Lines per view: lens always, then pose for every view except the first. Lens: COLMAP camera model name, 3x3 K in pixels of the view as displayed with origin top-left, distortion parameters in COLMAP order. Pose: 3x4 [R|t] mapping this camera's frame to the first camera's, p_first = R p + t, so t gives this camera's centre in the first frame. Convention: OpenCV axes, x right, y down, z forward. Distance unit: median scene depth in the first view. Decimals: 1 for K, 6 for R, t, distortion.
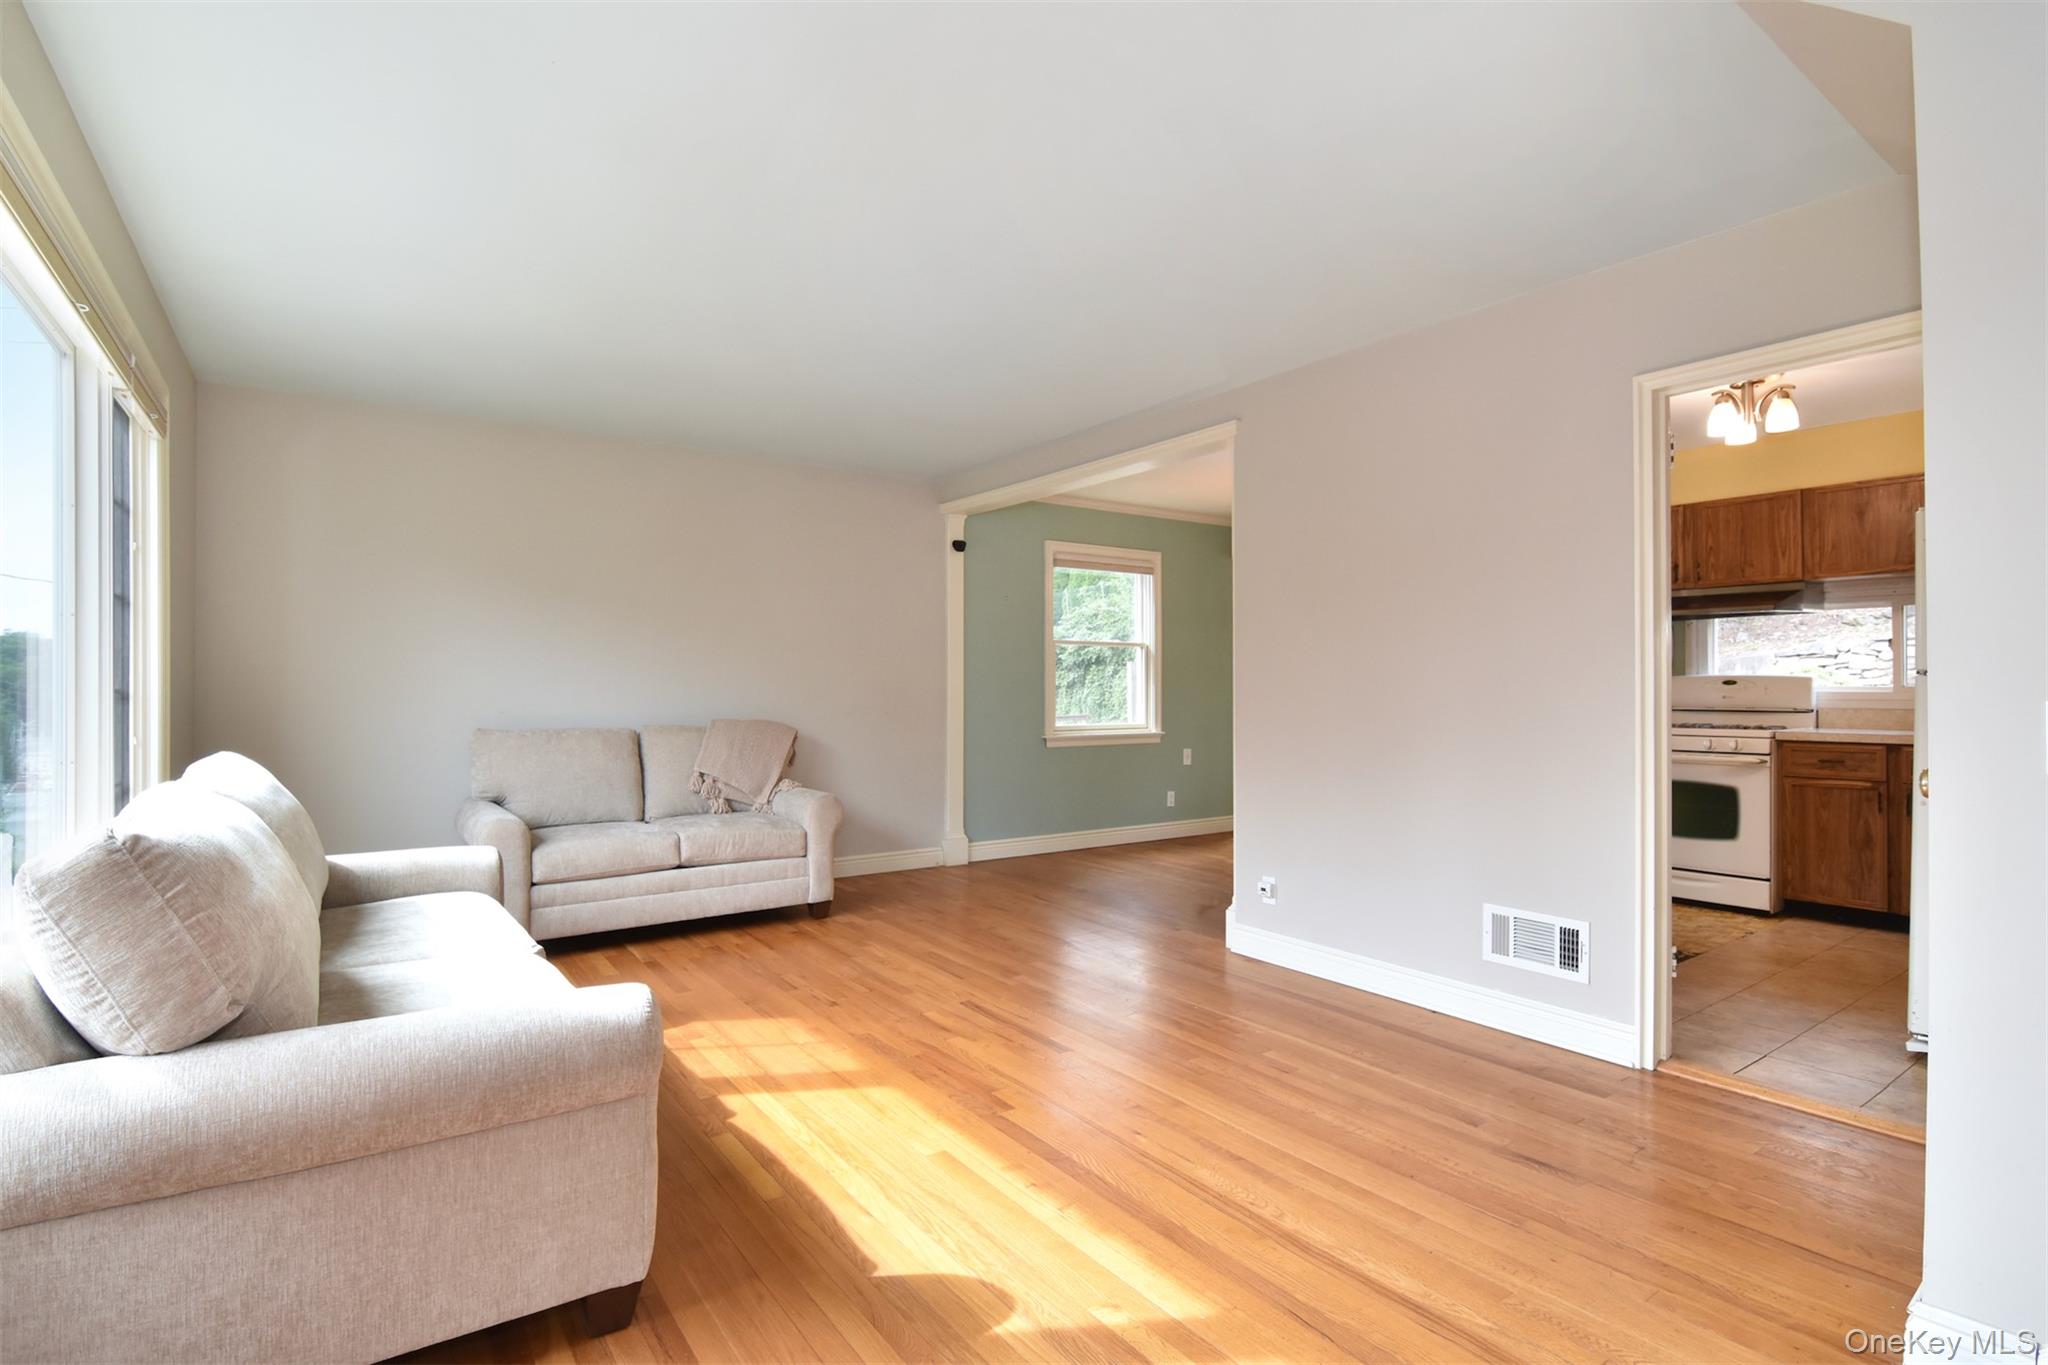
lens RADIAL K [[1012.1, 0, 1011.4], [0, 1012.1, 688.4], [0, 0, 1]] dist [-0.003441, -0.000578]
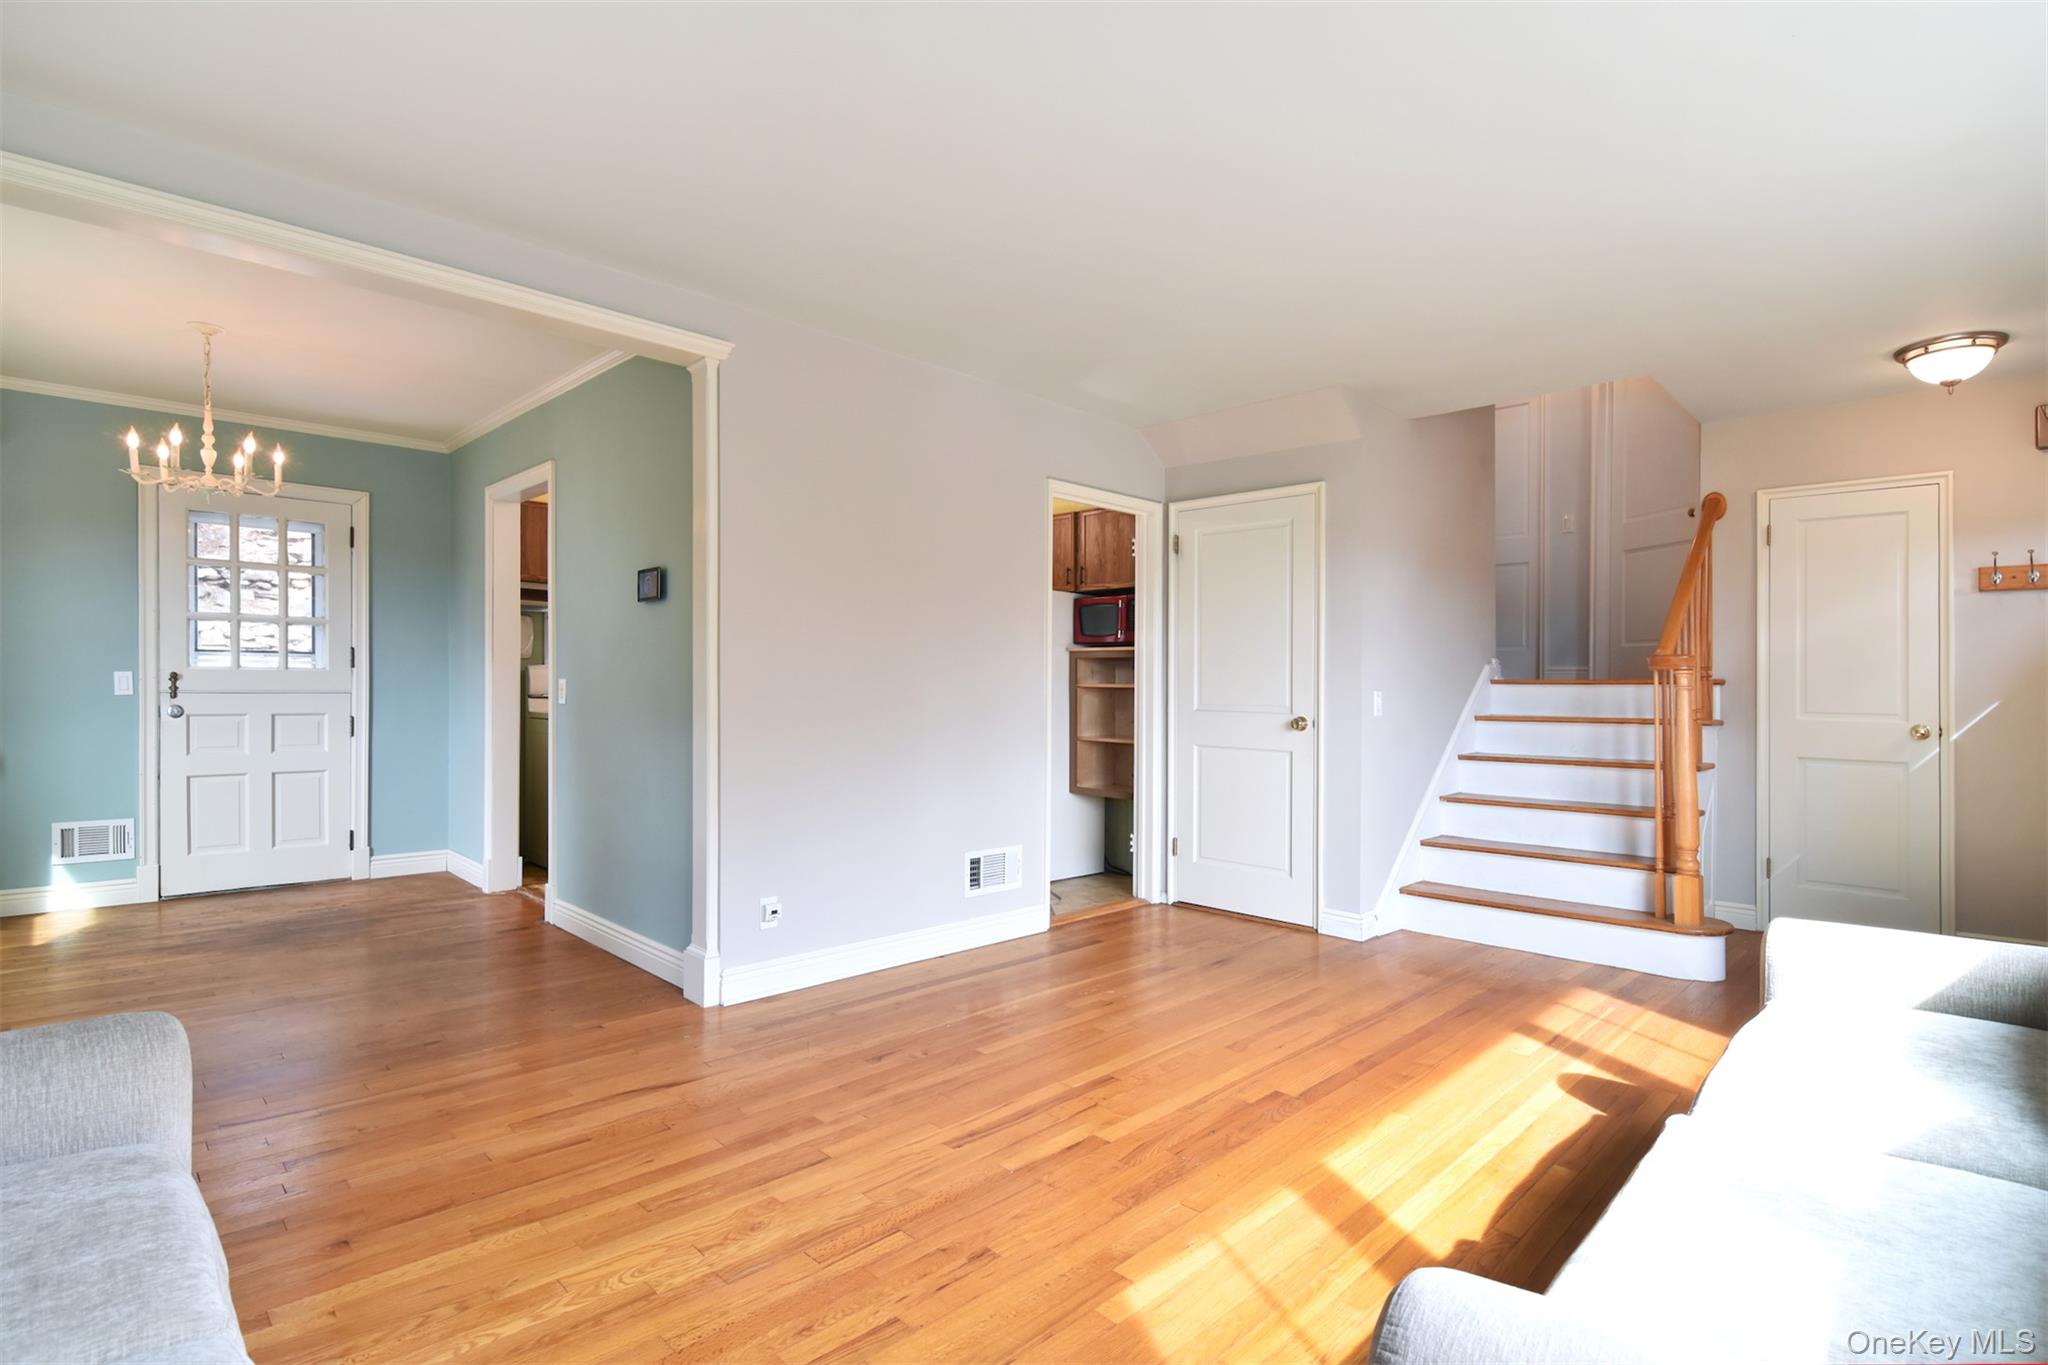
lens RADIAL K [[1012.1, 0, 1011.4], [0, 1012.1, 688.4], [0, 0, 1]] dist [-0.003441, -0.000578]
pose [[-0.190819, -0.008842, 0.981586, -0.642829], [-0.021013, 0.999767, 0.004921, 0.001162], [-0.981400, -0.019687, -0.190960, 0.987051]]
